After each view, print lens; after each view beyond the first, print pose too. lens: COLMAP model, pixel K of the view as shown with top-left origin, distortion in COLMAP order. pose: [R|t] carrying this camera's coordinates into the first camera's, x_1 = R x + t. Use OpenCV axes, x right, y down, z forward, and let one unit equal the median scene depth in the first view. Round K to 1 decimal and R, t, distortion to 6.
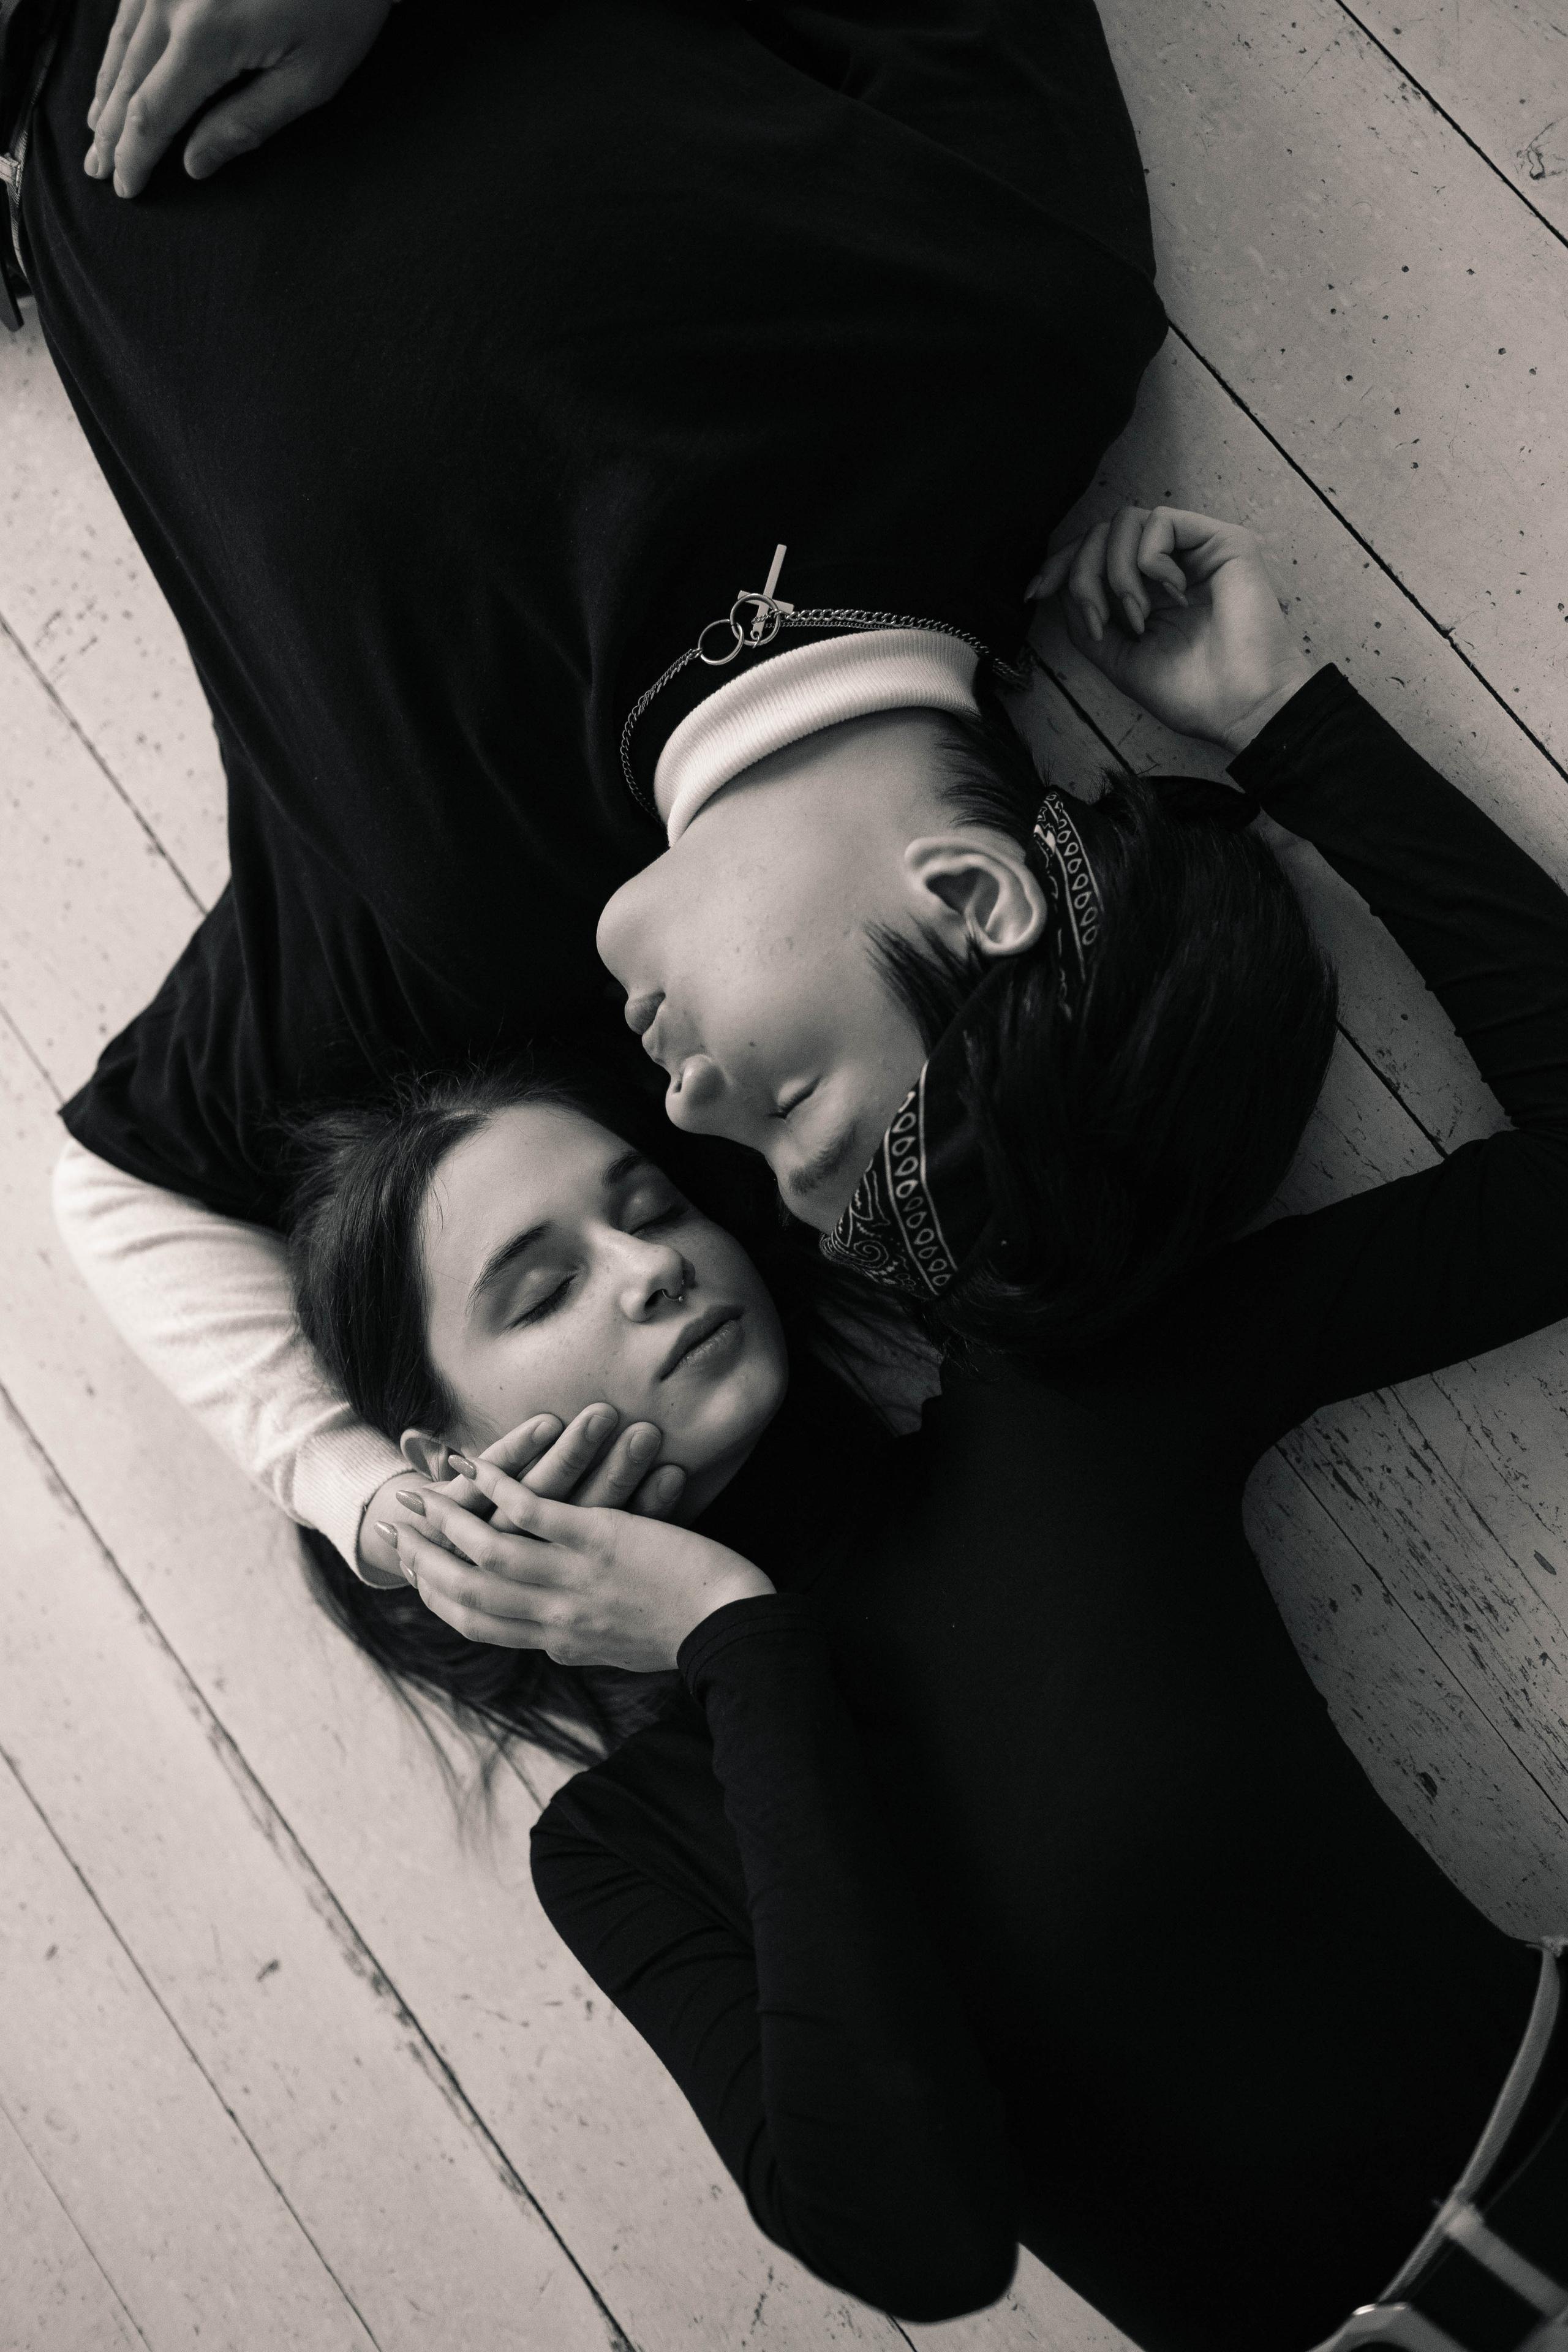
lens RADIAL K [[2330.3, 0, 791.1], [0, 2330.3, 1172.1], [0, 0, 1]] dist [-0.108895, 0.139074]
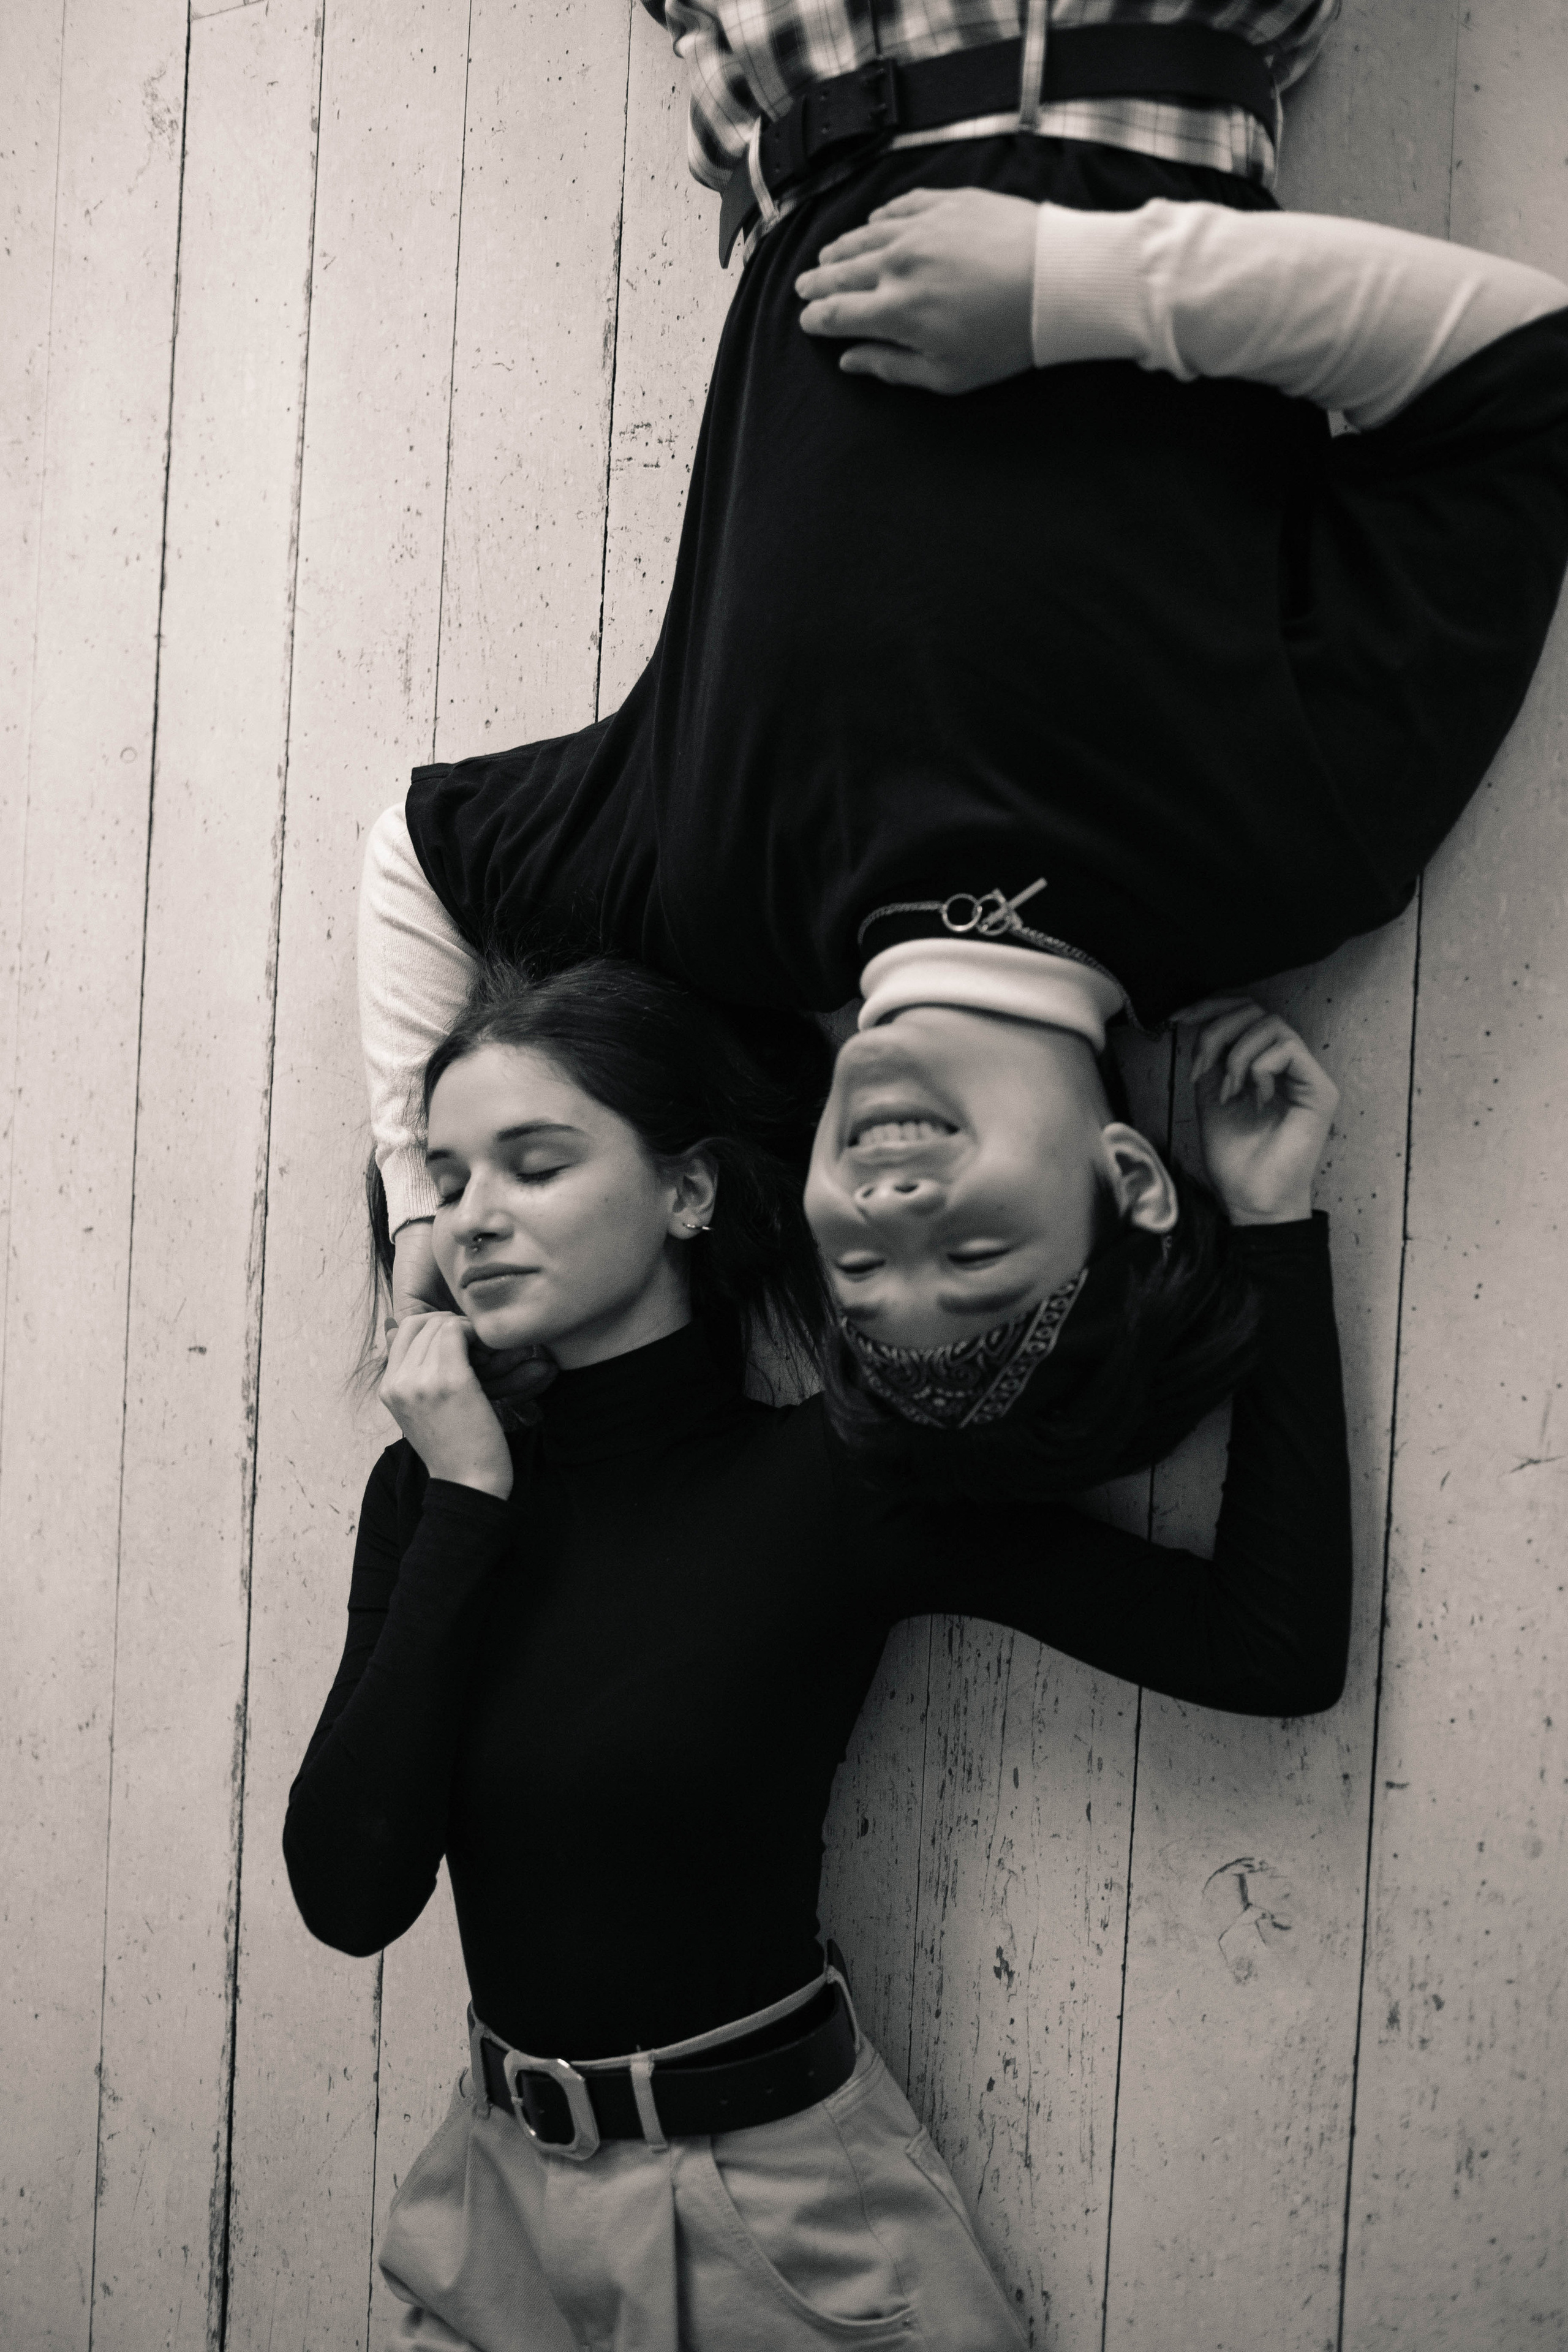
lens RADIAL K [[2308.0, 0, 779.0], [0, 2308.0, 1180.3], [0, 0, 1]] dist [-0.107116, 0.137702]
pose [[0.778619, 0.626548, -0.034492, 0.034765], [-0.593406, 0.753076, 0.284157, -0.401716], [0.204014, -0.200782, 0.958157, -0.281778]]
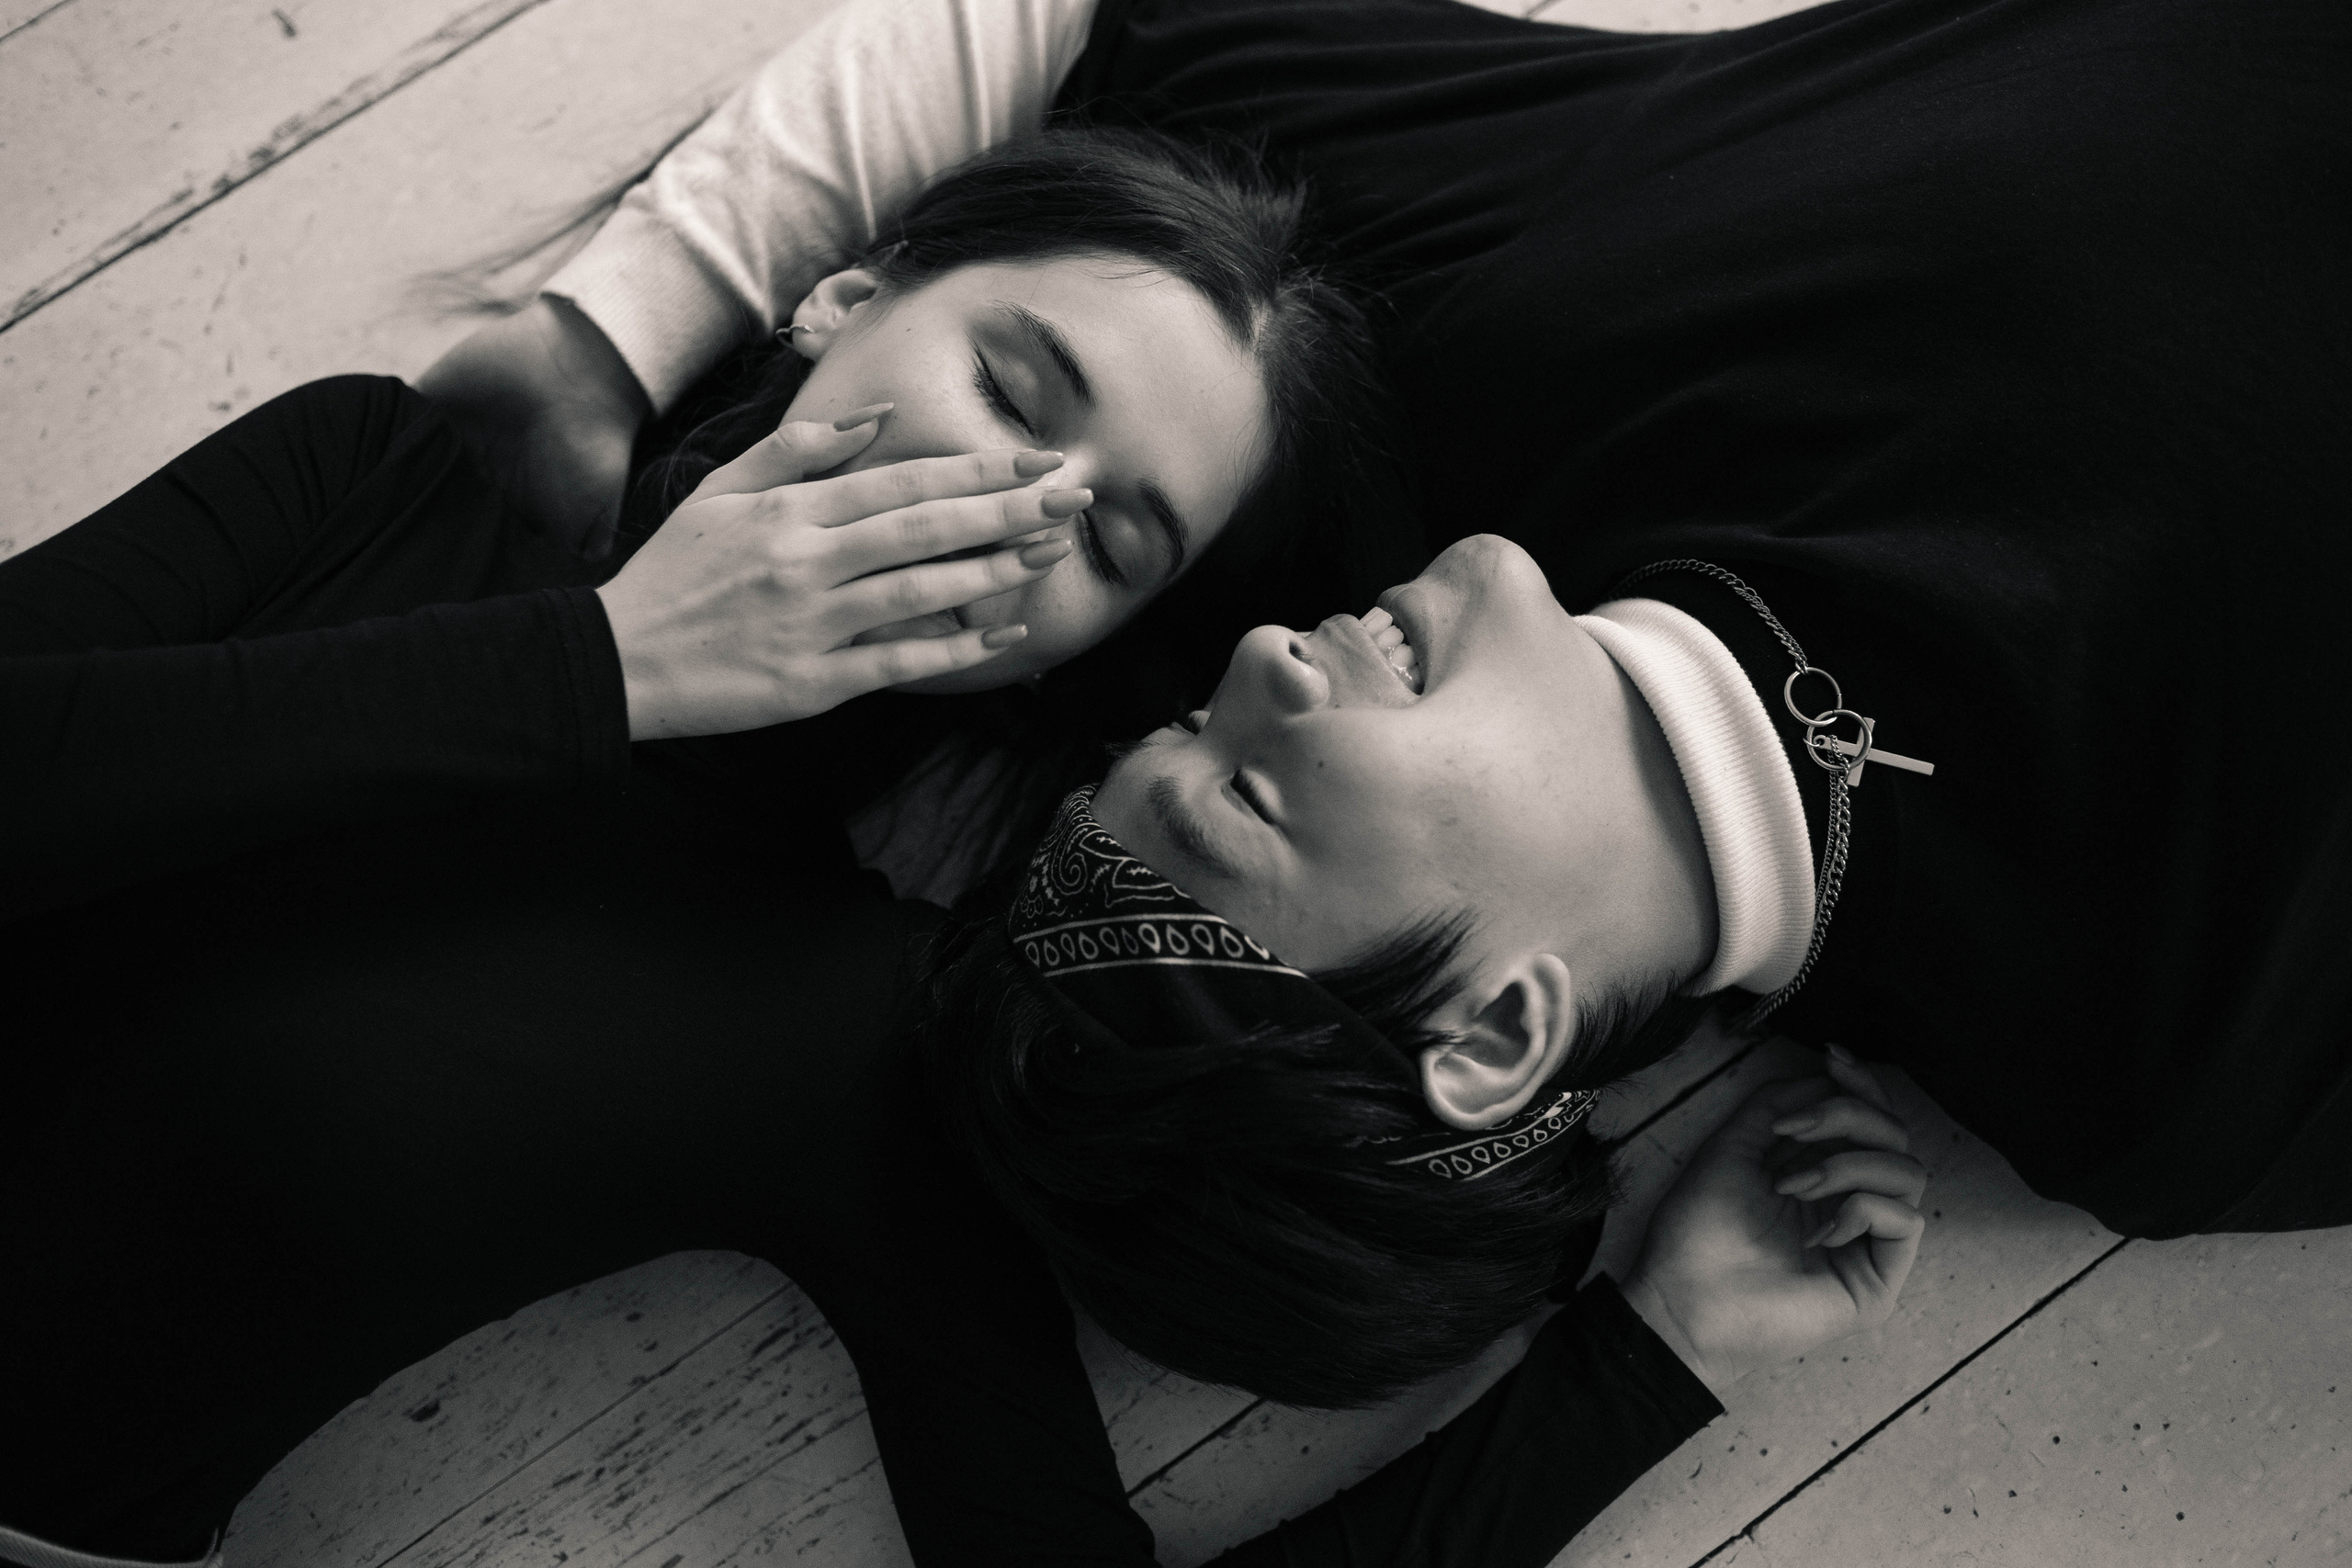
lens RADIAL K [[2330.0, 0, 1146.7], [0, 2330.0, 753.6], [0, 0, 1]] dist [-0.108895, 0.139074]
pose [[-0.059042, 0.993606, 0.096232, -0.071135], [-0.997837, -0.061534, 0.023132, -0.011732], [0.028906, -0.094658, 0.995090, 0.163392]]
